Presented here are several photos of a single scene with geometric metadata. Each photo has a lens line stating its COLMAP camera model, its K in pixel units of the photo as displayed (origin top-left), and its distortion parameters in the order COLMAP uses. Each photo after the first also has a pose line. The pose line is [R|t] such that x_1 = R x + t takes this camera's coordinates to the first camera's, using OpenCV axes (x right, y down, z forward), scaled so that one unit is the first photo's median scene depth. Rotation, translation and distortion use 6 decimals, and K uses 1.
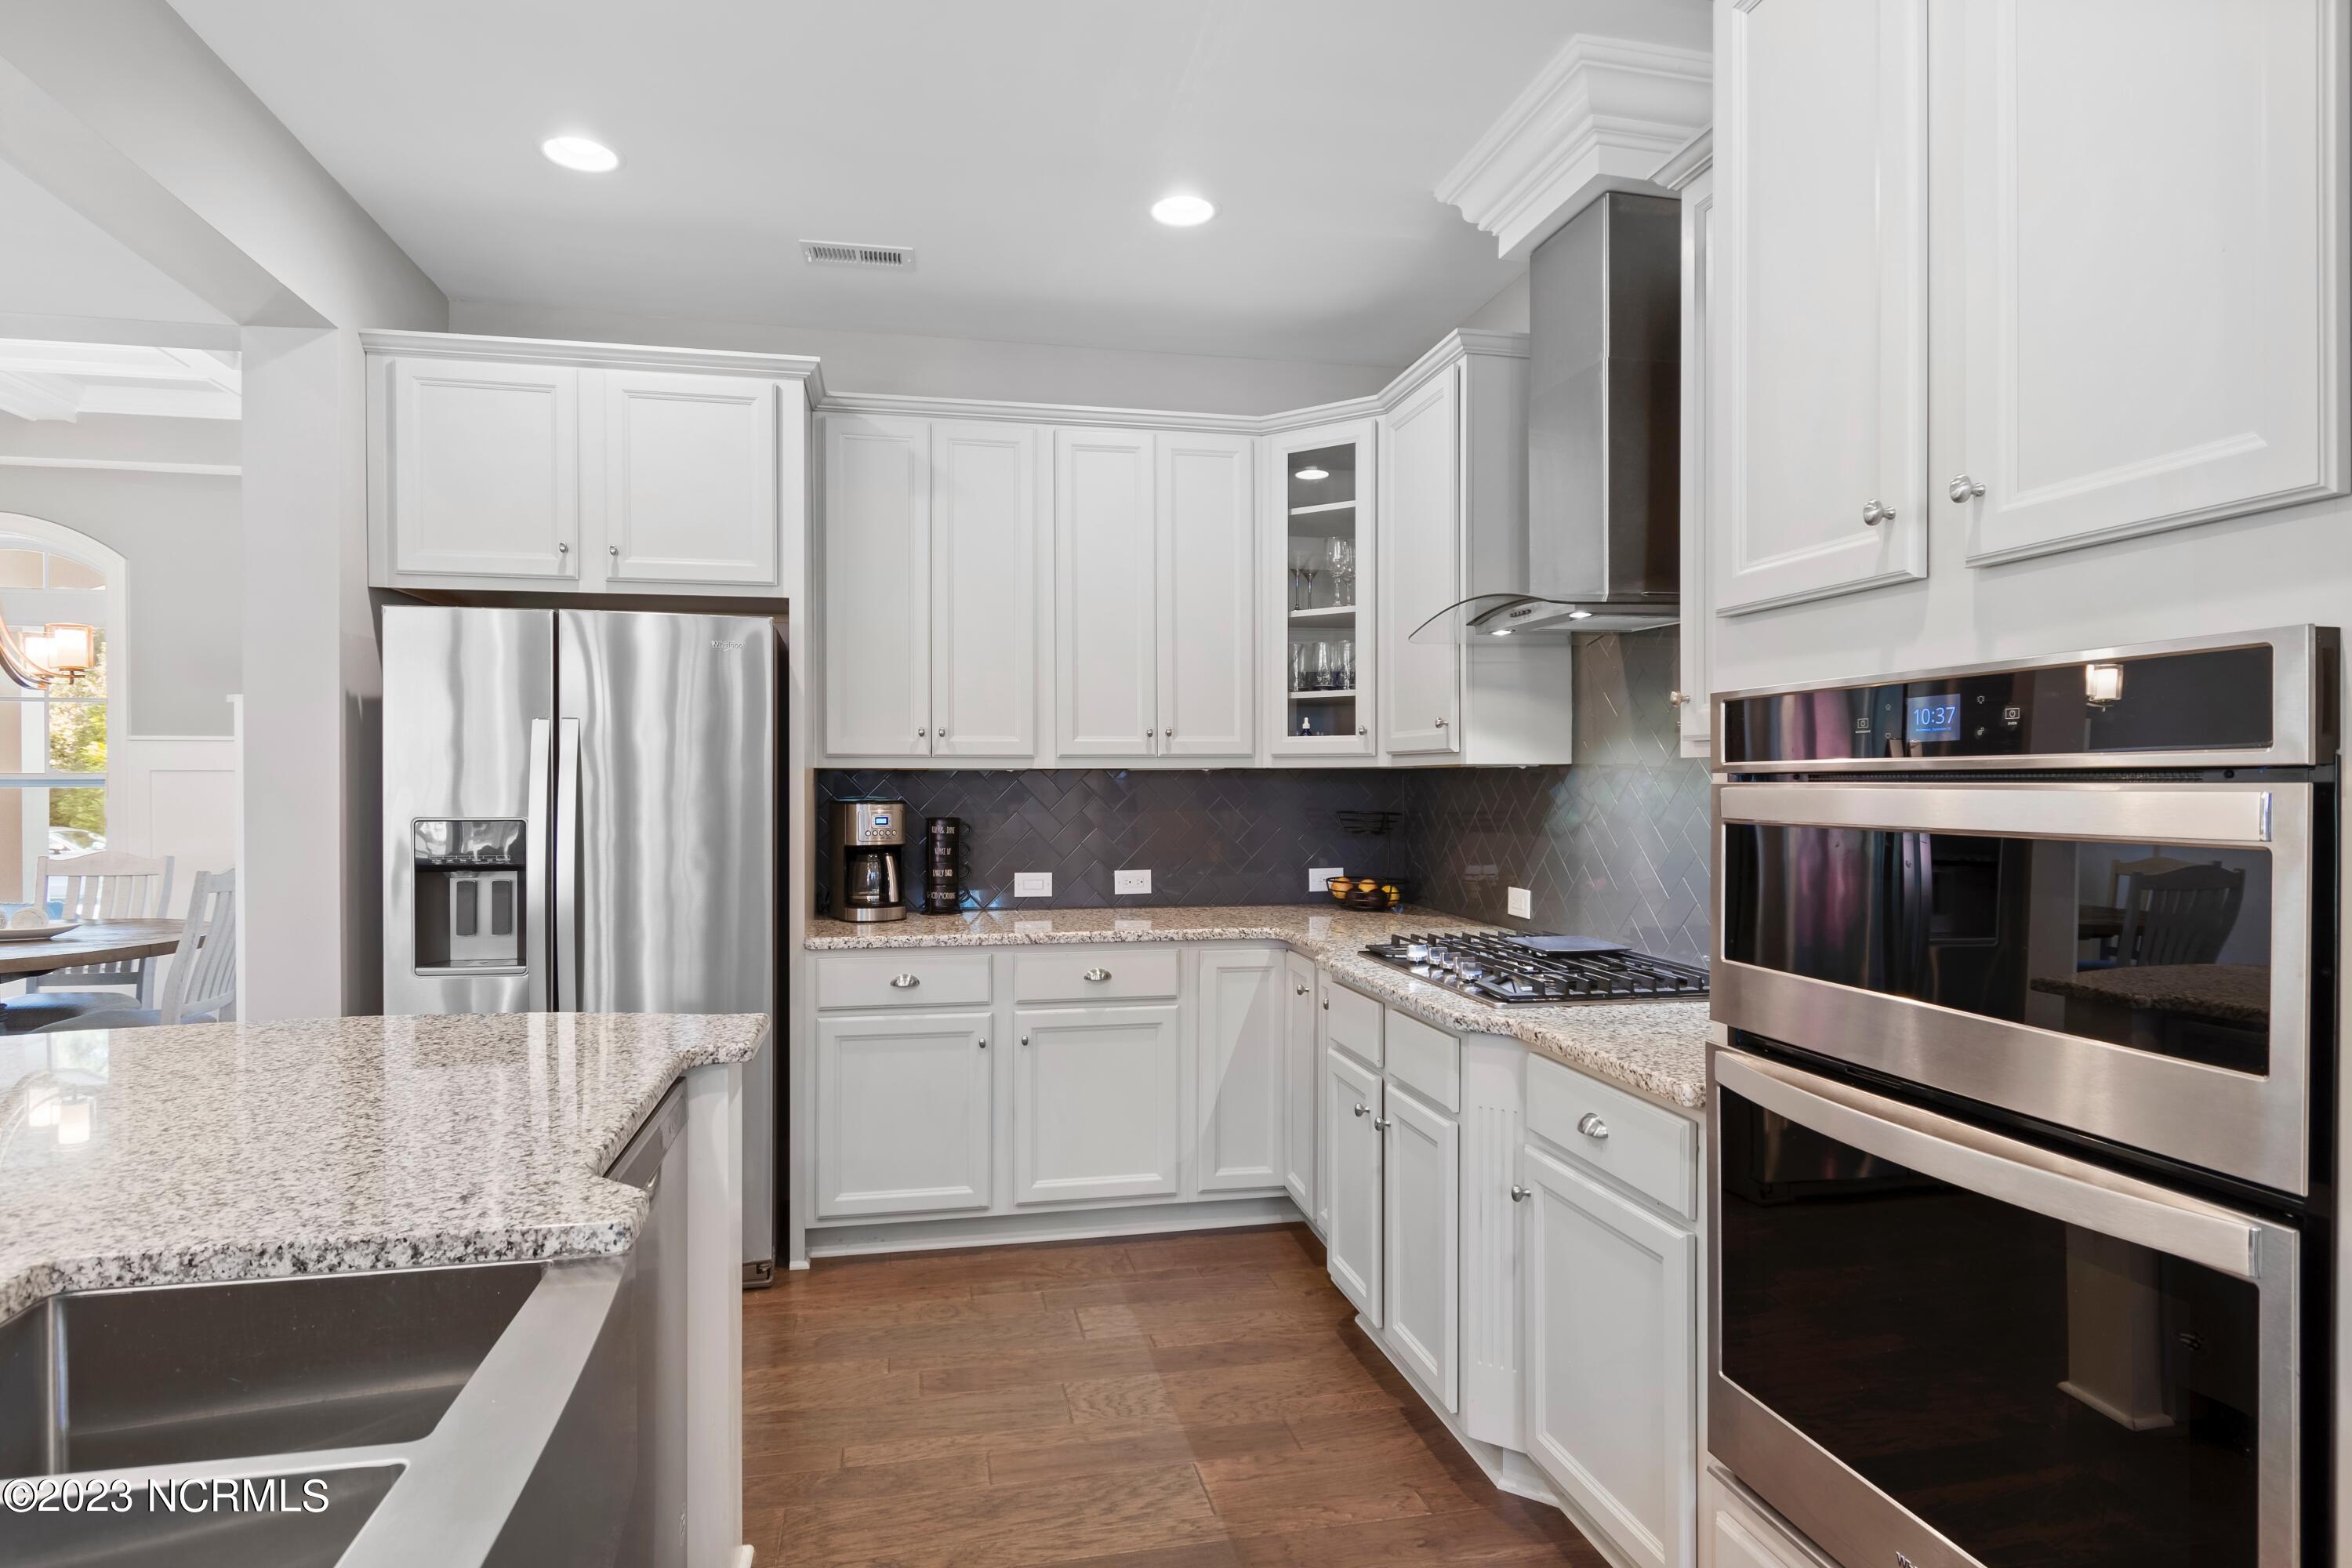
lens RADIAL K [[1276.6, 0, 1176.0], [0, 1276.6, 784.0], [0, 0, 1]] dist [0.001301, -0.000485]
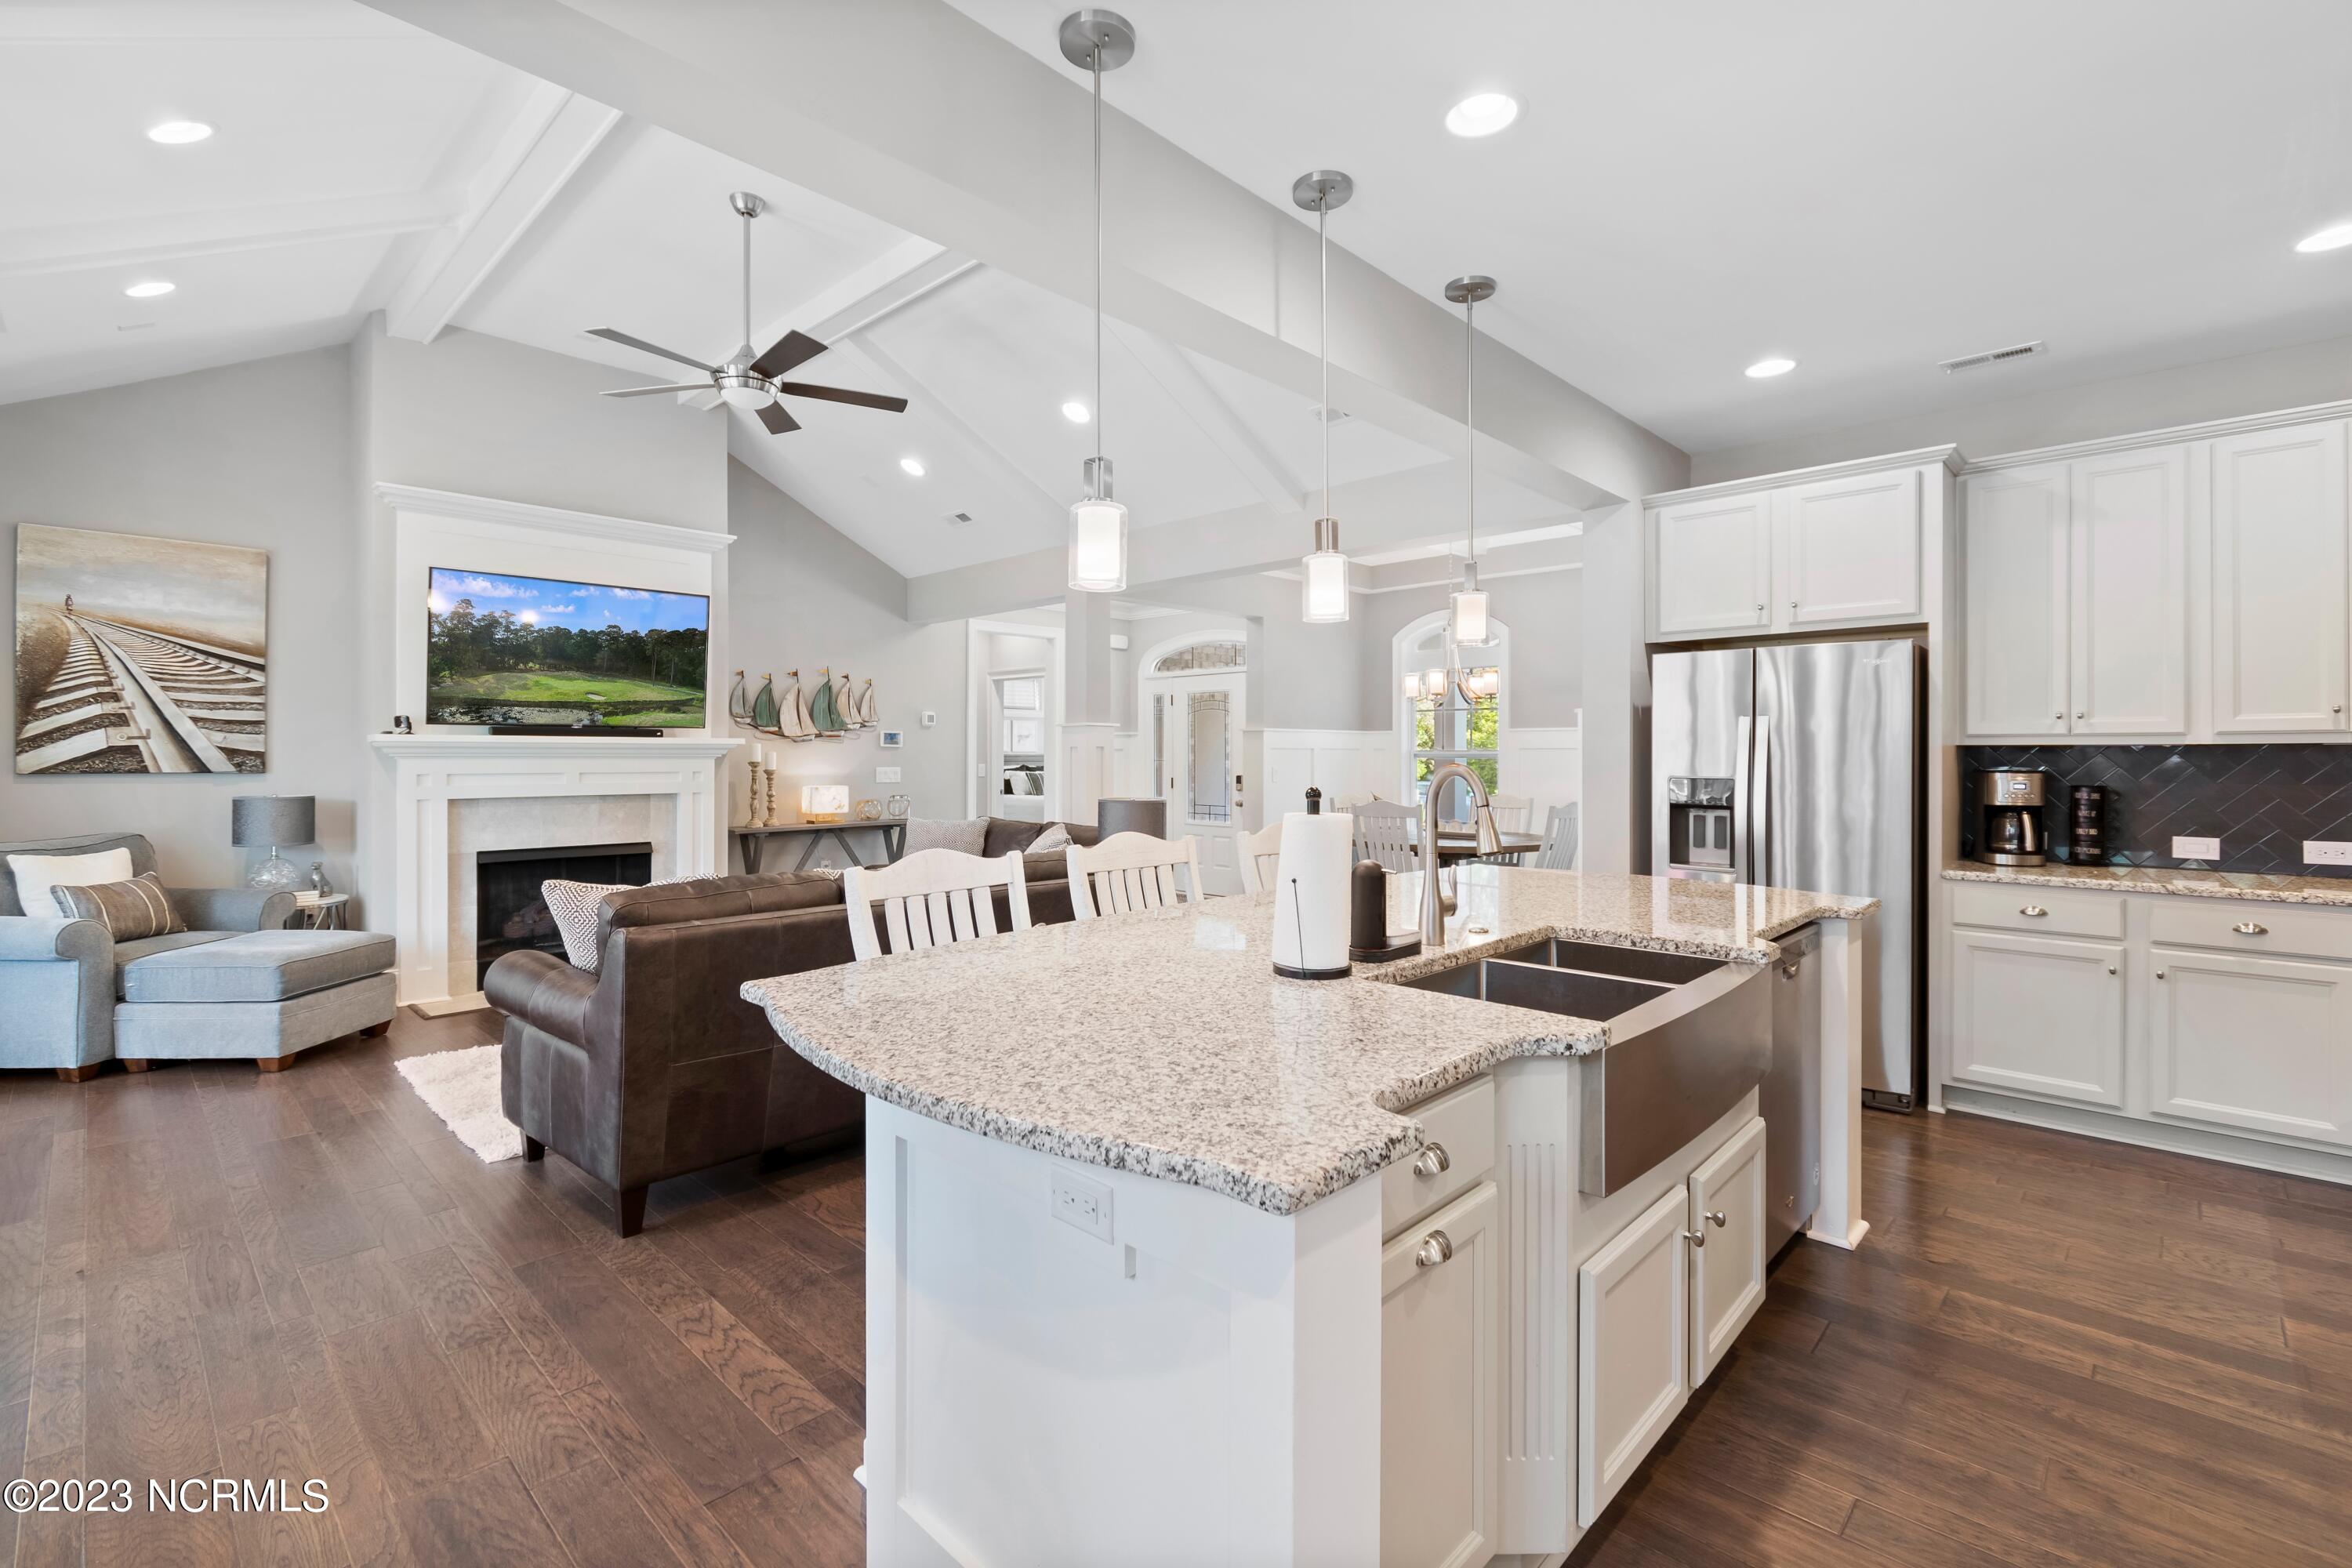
lens RADIAL K [[1040.9, 0, 1174.1], [0, 1040.9, 759.3], [0, 0, 1]] dist [0.000884, -0.000800]
pose [[0.560742, 0.004788, -0.827977, 0.168053], [-0.003249, 0.999988, 0.003582, 0.000992], [0.827985, 0.000681, 0.560751, -0.299139]]
